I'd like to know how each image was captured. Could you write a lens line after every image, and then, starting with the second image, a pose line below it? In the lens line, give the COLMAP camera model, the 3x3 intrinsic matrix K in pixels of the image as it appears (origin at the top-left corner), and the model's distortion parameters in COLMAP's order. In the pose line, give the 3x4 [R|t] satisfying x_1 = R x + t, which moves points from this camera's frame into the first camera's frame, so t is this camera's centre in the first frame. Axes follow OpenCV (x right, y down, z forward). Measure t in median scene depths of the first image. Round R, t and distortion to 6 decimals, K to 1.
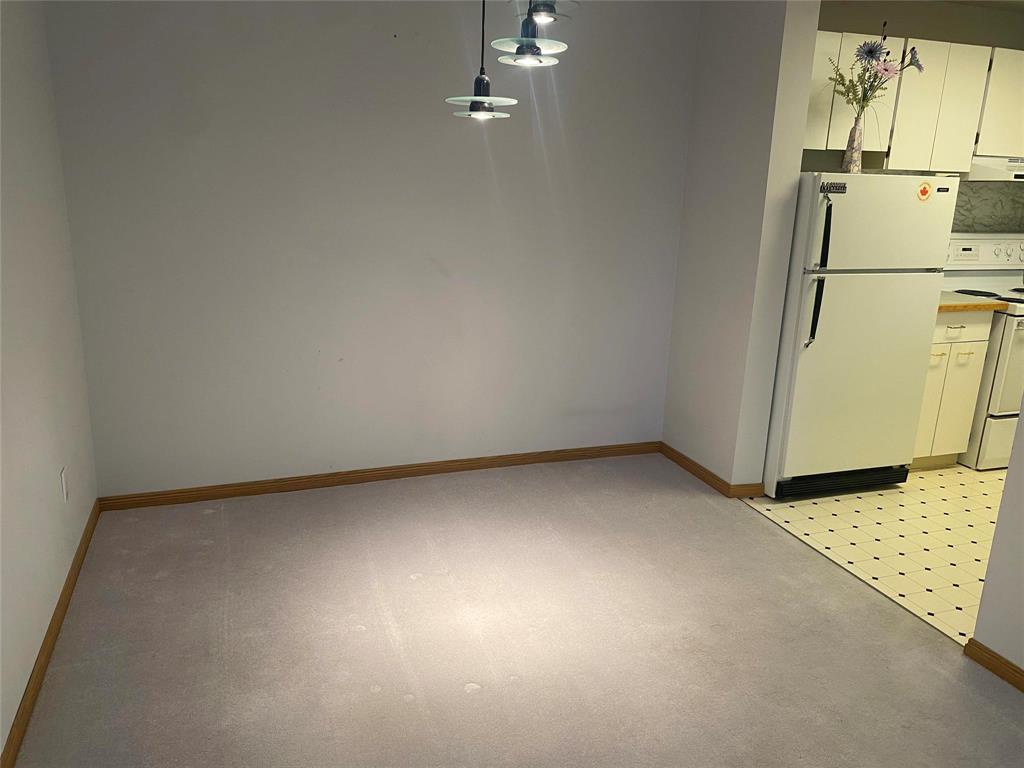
lens RADIAL K [[788.3, 0, 512.0], [0, 788.3, 384.0], [0, 0, 1]] dist [0.009596, -0.003901]
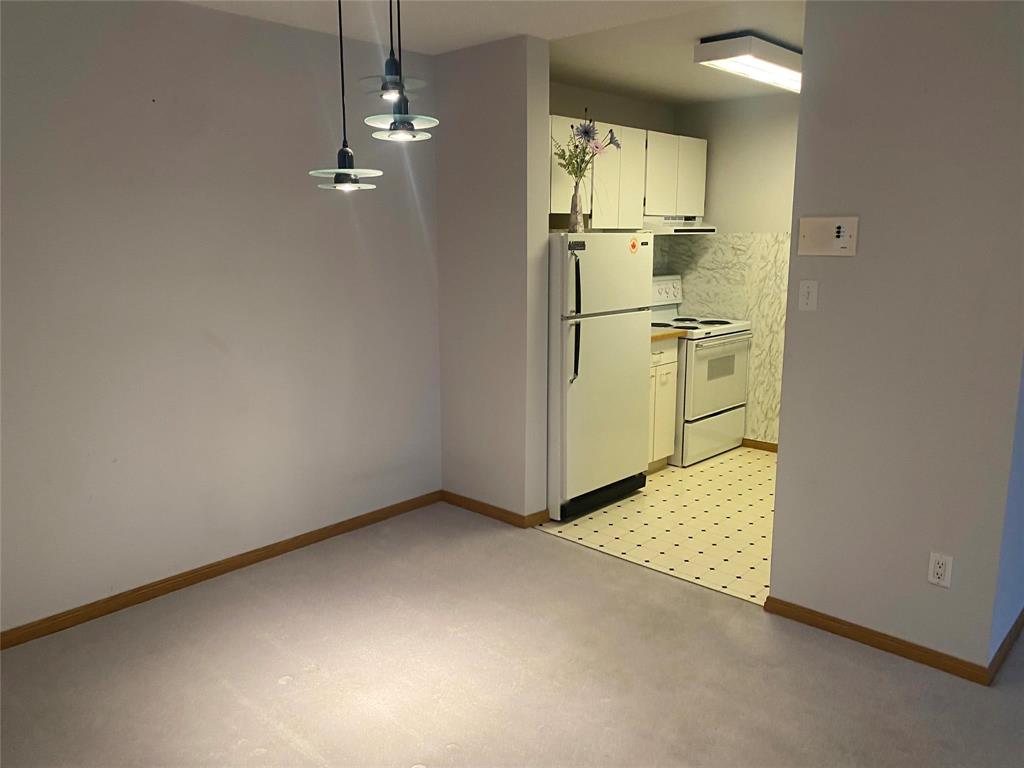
lens RADIAL K [[772.0, 0, 510.7], [0, 772.0, 381.8], [0, 0, 1]] dist [0.075479, -0.082038]
pose [[0.888380, -0.118359, 0.443590, -0.201842], [0.152054, 0.987520, -0.041027, -0.015572], [-0.433199, 0.103898, 0.895290, 0.033435]]
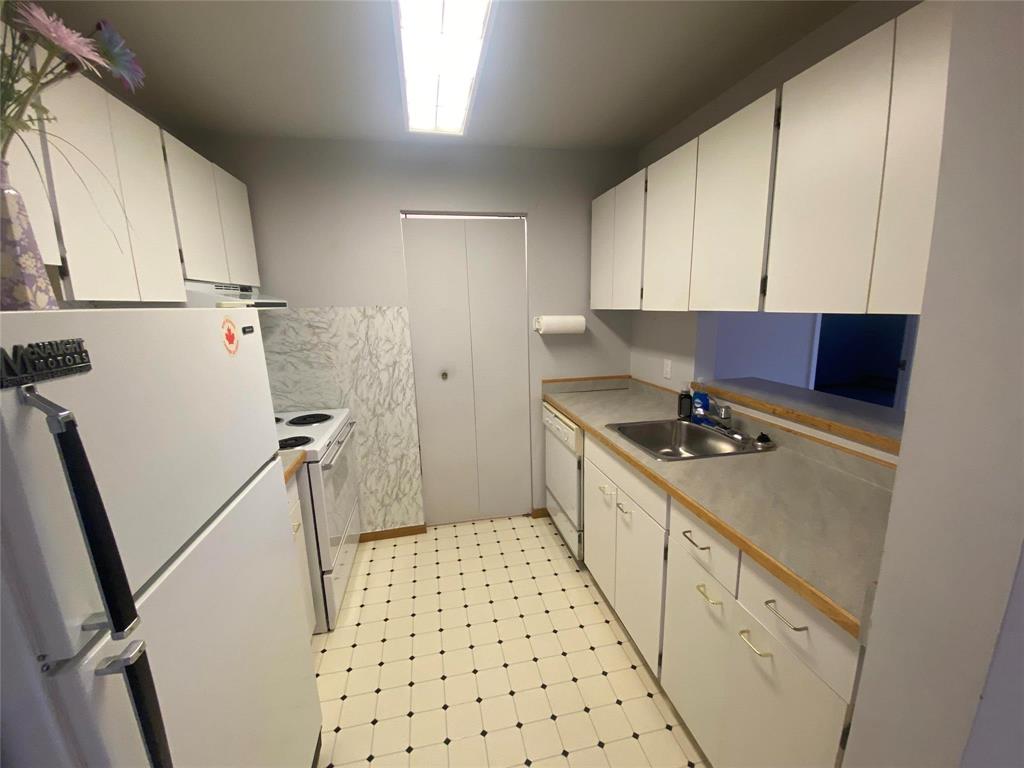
lens RADIAL K [[413.2, 0, 516.3], [0, 413.2, 385.4], [0, 0, 1]] dist [0.013114, -0.017779]
pose [[0.130309, -0.225939, 0.965387, 0.275111], [0.292348, 0.939154, 0.180338, -0.206800], [-0.947392, 0.258730, 0.188433, 0.777288]]
